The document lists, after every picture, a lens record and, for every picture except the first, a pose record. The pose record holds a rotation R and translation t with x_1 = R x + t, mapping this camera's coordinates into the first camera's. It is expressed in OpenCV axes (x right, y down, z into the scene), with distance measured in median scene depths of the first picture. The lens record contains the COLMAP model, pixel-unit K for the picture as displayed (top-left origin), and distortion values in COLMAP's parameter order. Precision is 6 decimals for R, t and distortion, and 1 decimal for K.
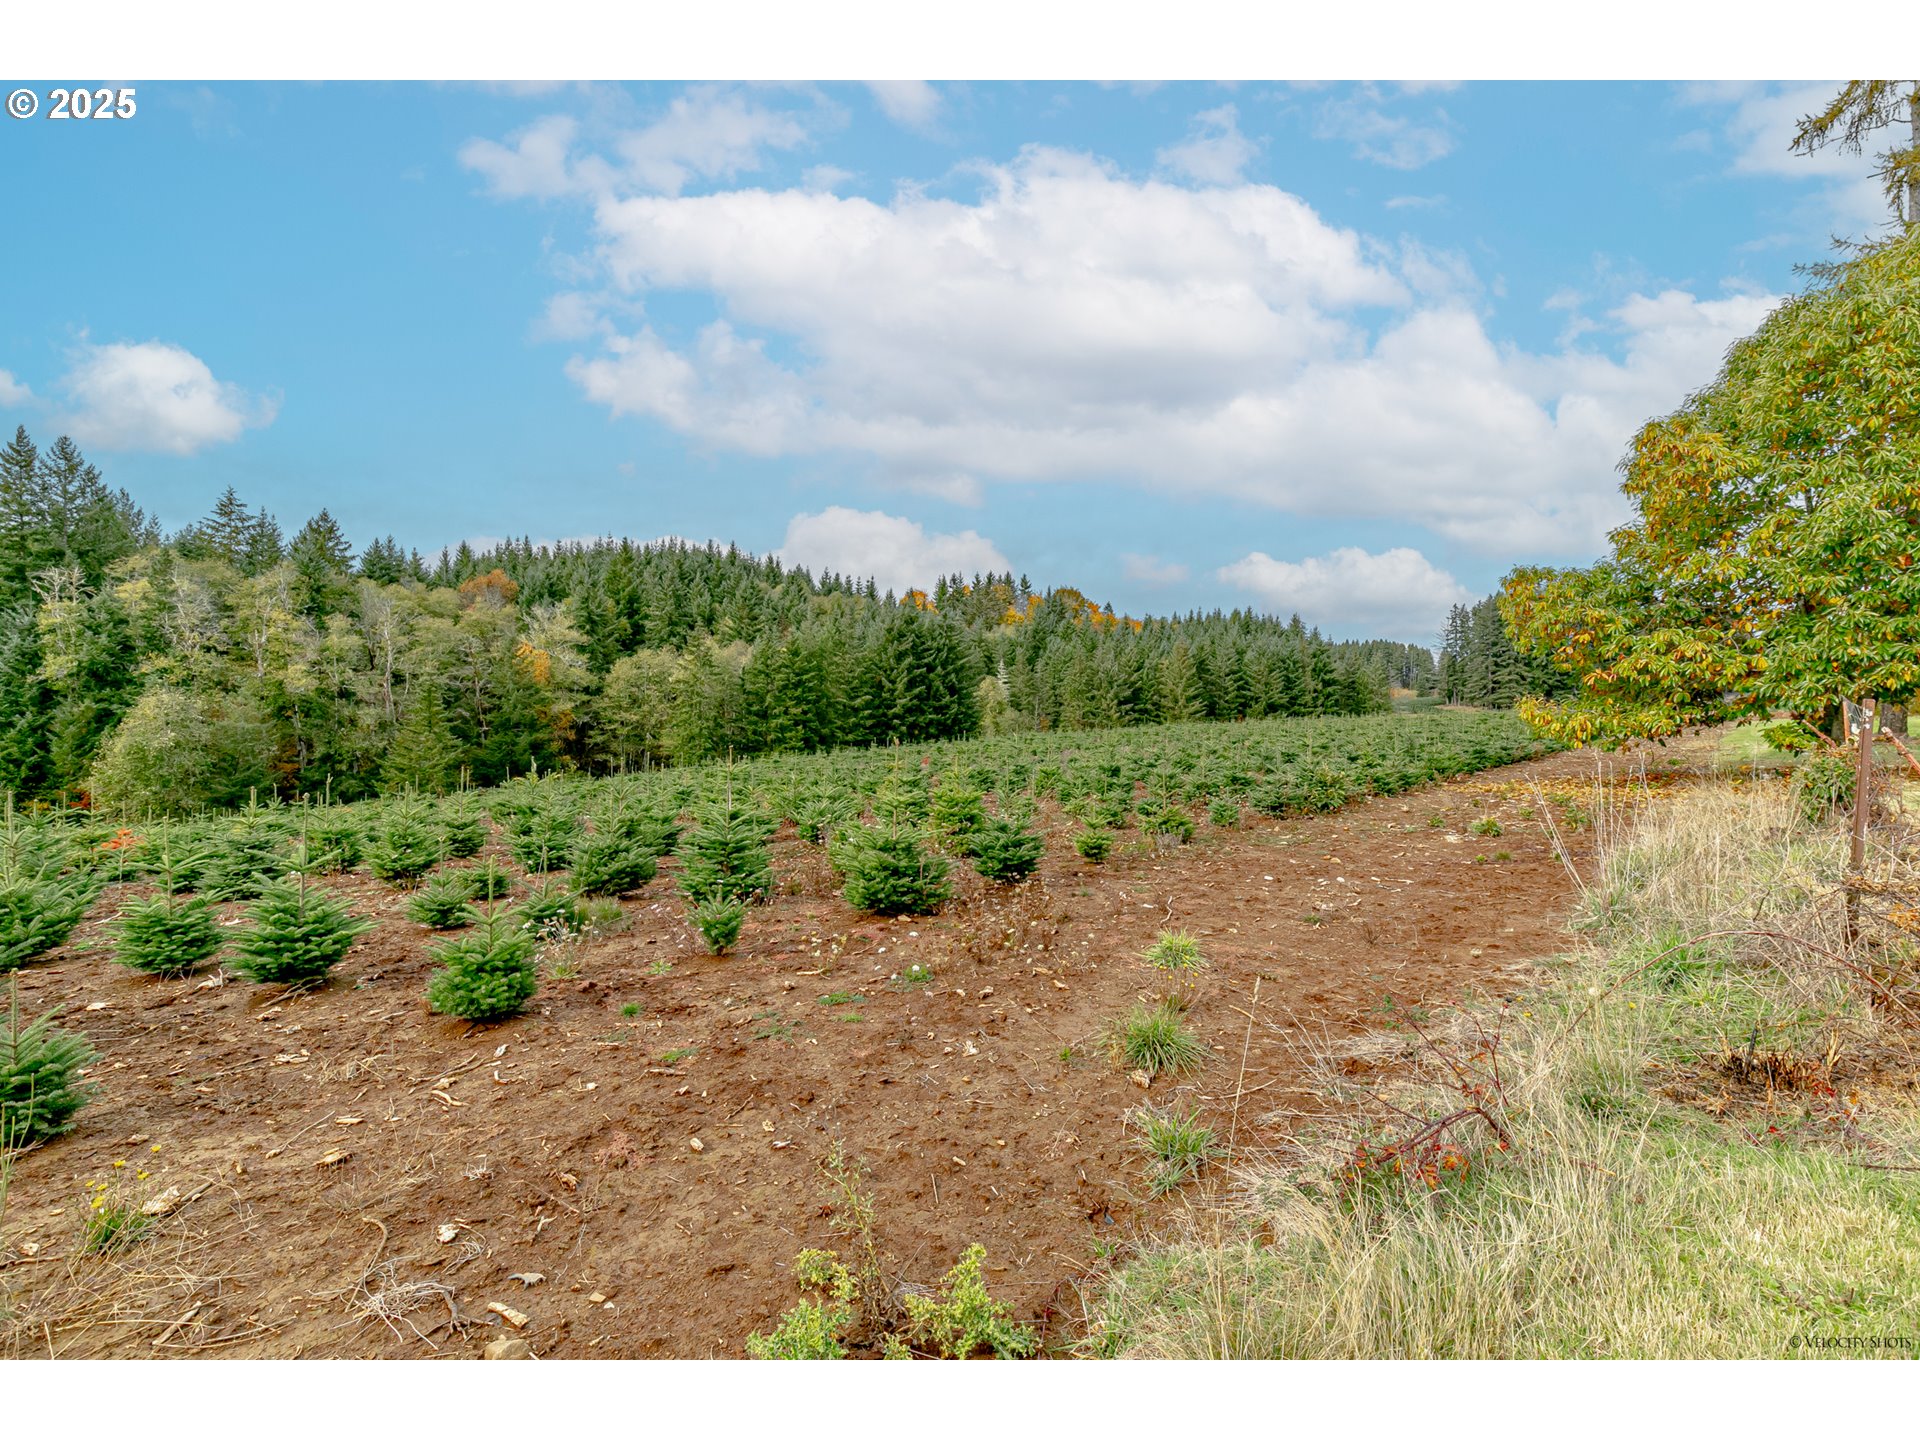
lens RADIAL K [[857.8, 0, 960.0], [0, 857.8, 720.0], [0, 0, 1]] dist [0.001890, -0.000141]
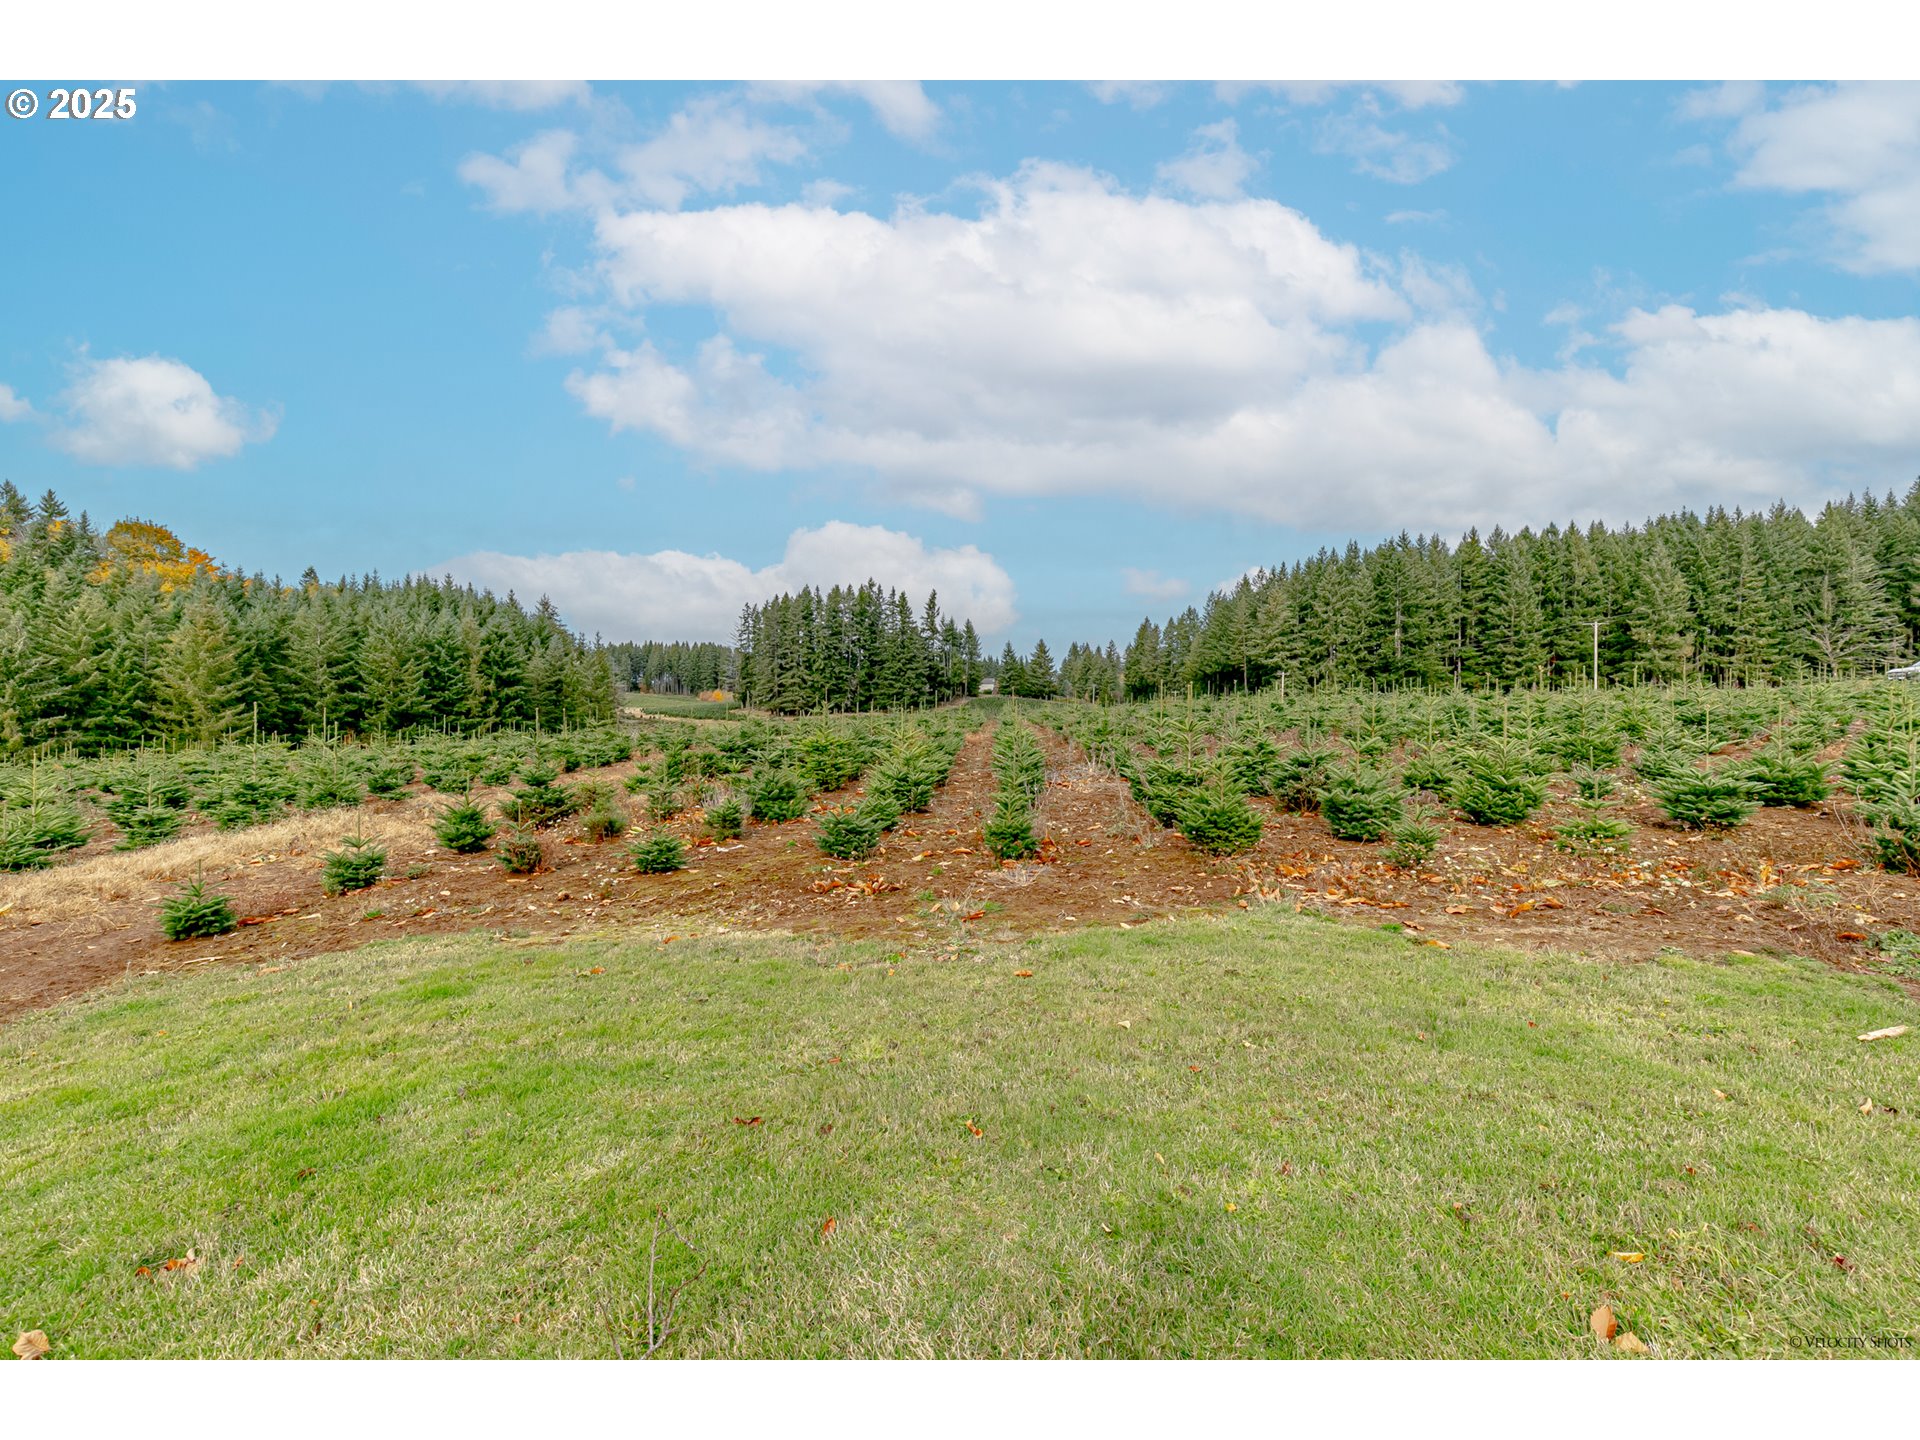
lens RADIAL K [[857.8, 0, 960.0], [0, 857.8, 720.0], [0, 0, 1]] dist [0.001890, -0.000141]
pose [[0.758719, -0.012946, 0.651289, 0.368956], [0.014299, 0.999893, 0.003218, -0.013354], [-0.651261, 0.006871, 0.758823, 0.341649]]
